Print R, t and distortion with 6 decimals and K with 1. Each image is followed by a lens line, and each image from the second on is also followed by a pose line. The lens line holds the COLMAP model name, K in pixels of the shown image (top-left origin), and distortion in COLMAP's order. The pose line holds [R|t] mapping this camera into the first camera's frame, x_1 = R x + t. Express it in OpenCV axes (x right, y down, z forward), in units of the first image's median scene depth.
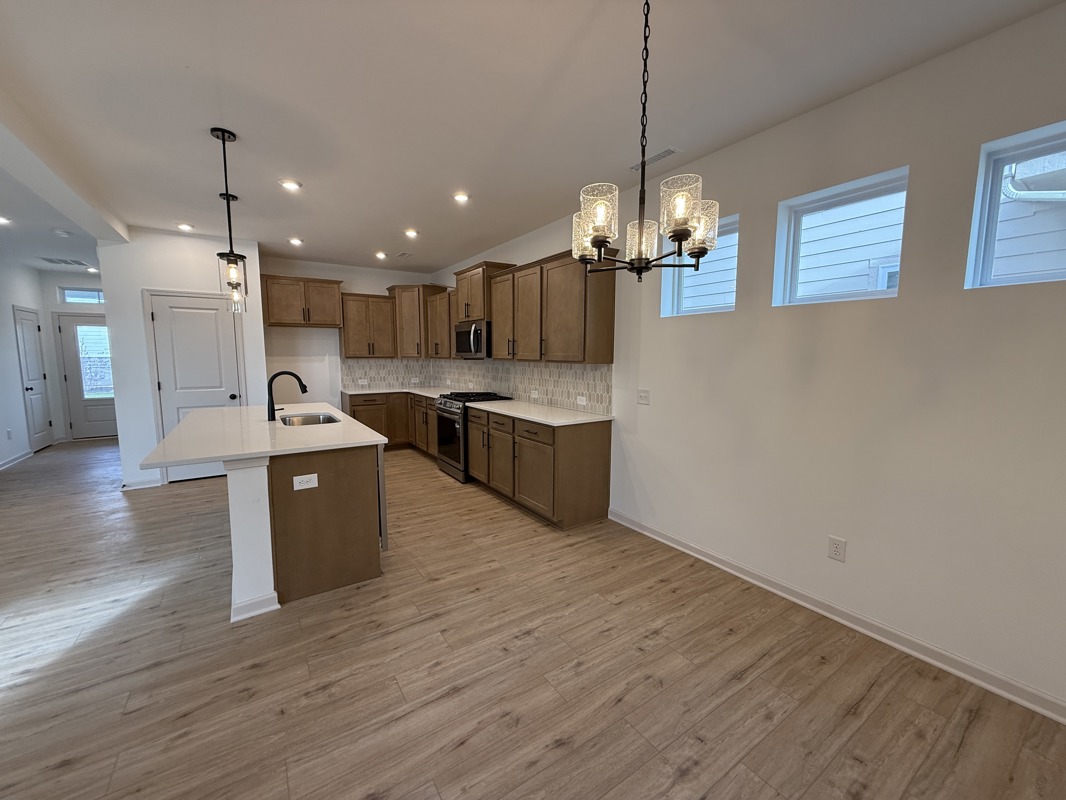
lens RADIAL K [[423.5, 0, 529.8], [0, 423.5, 398.4], [0, 0, 1]] dist [0.000019, 0.000201]
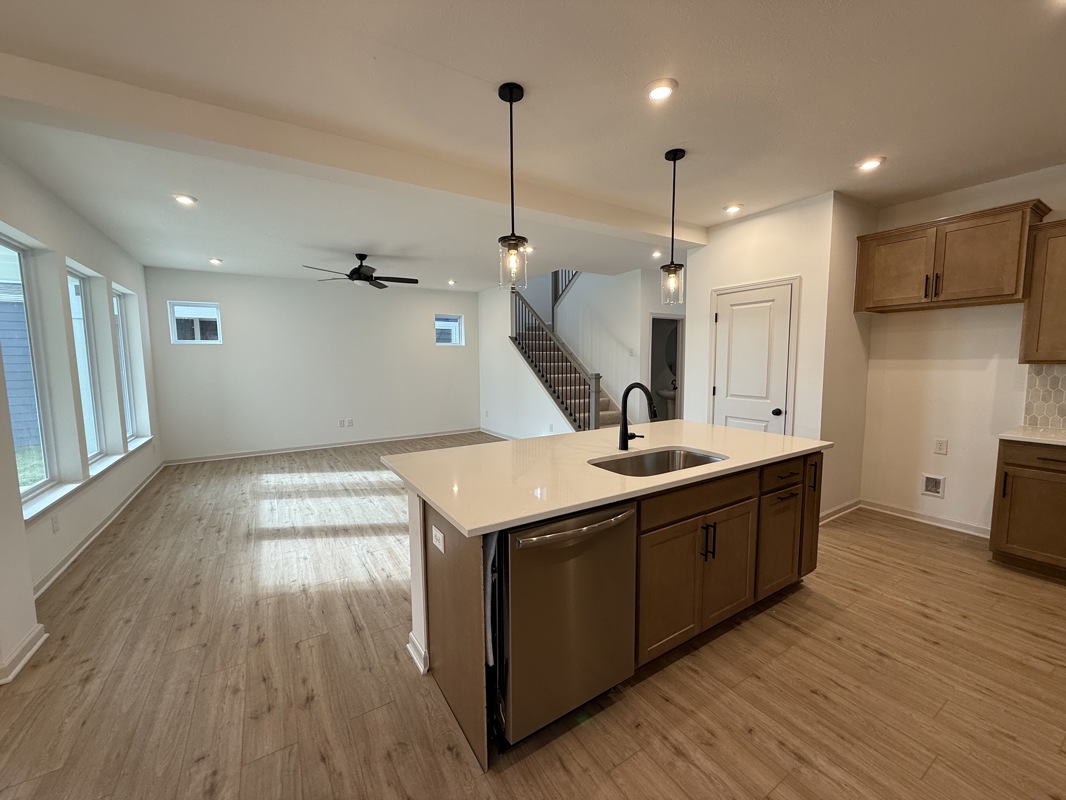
lens RADIAL K [[423.5, 0, 529.8], [0, 423.5, 398.4], [0, 0, 1]] dist [0.000019, 0.000201]
pose [[-0.030167, 0.093798, -0.995134, 0.102809], [-0.095622, 0.990750, 0.096284, -0.080895], [0.994960, 0.098062, -0.020919, 0.768928]]
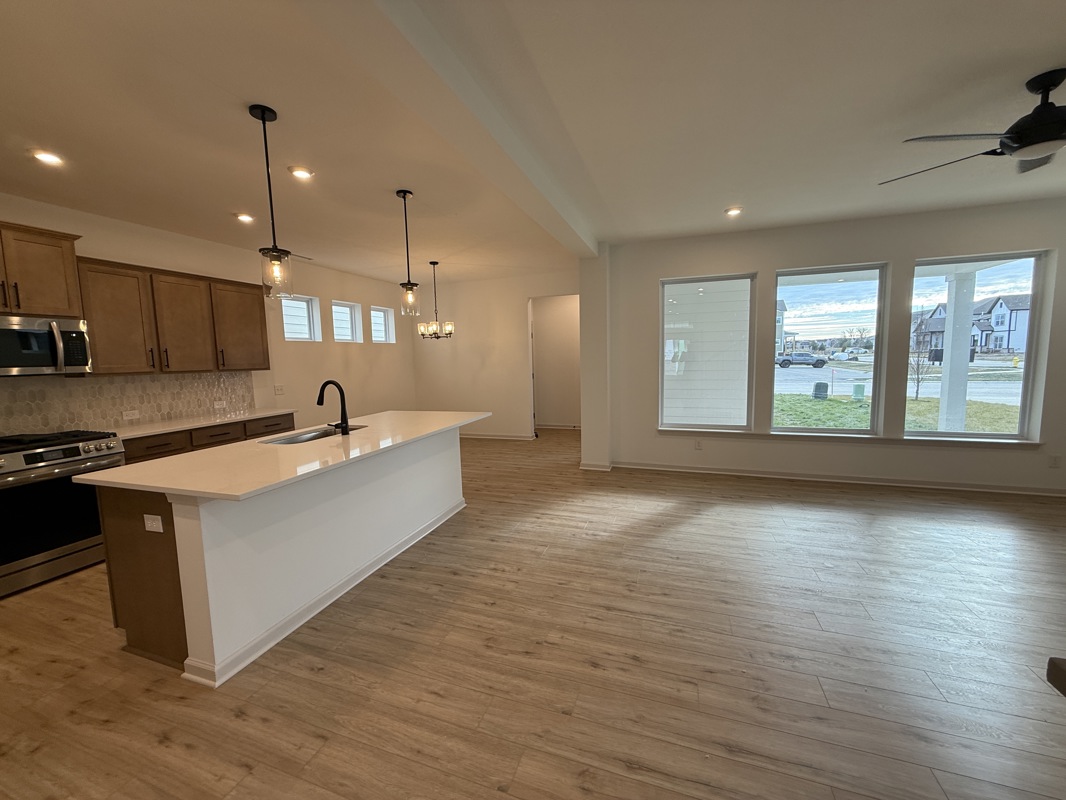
lens RADIAL K [[423.5, 0, 529.8], [0, 423.5, 398.4], [0, 0, 1]] dist [0.000019, 0.000201]
pose [[-0.596982, -0.065065, 0.799612, -1.424163], [0.110812, 0.980465, 0.162512, -0.115112], [-0.794564, 0.185623, -0.578110, 1.088524]]
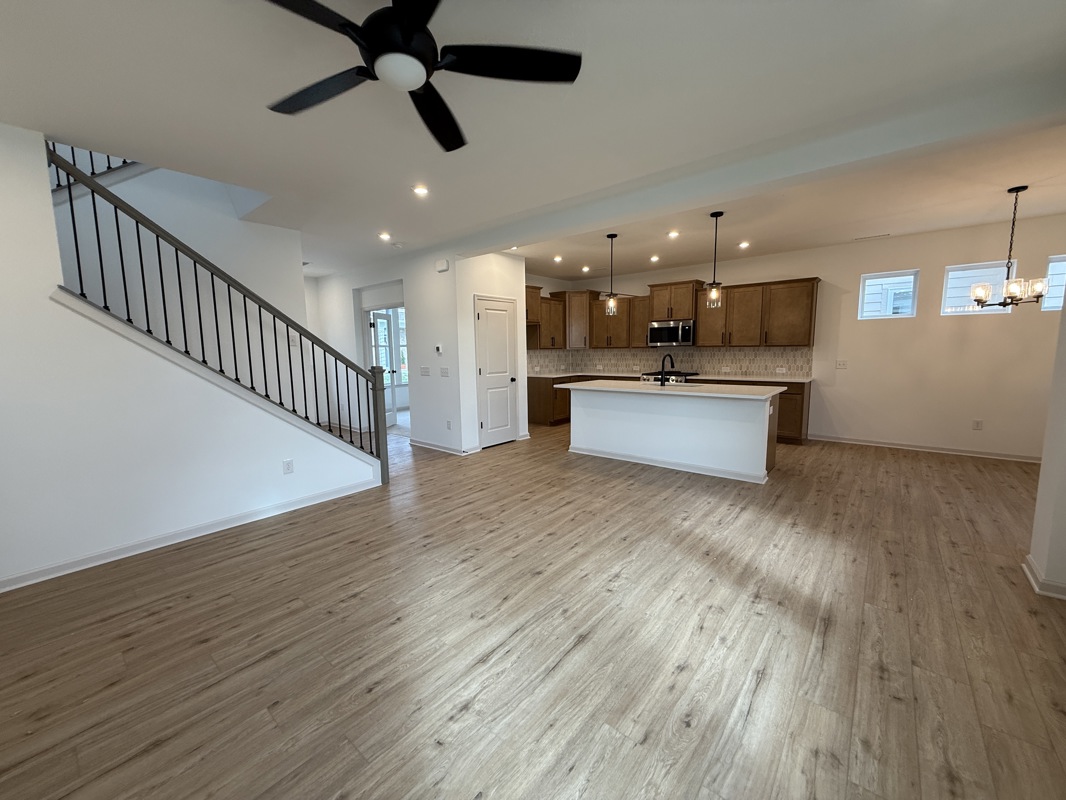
lens RADIAL K [[423.5, 0, 529.8], [0, 423.5, 398.4], [0, 0, 1]] dist [0.000019, 0.000201]
pose [[0.960574, -0.048217, 0.273812, -1.361610], [0.045421, 0.998831, 0.016543, 0.046098], [-0.274289, -0.003454, 0.961641, -0.316565]]
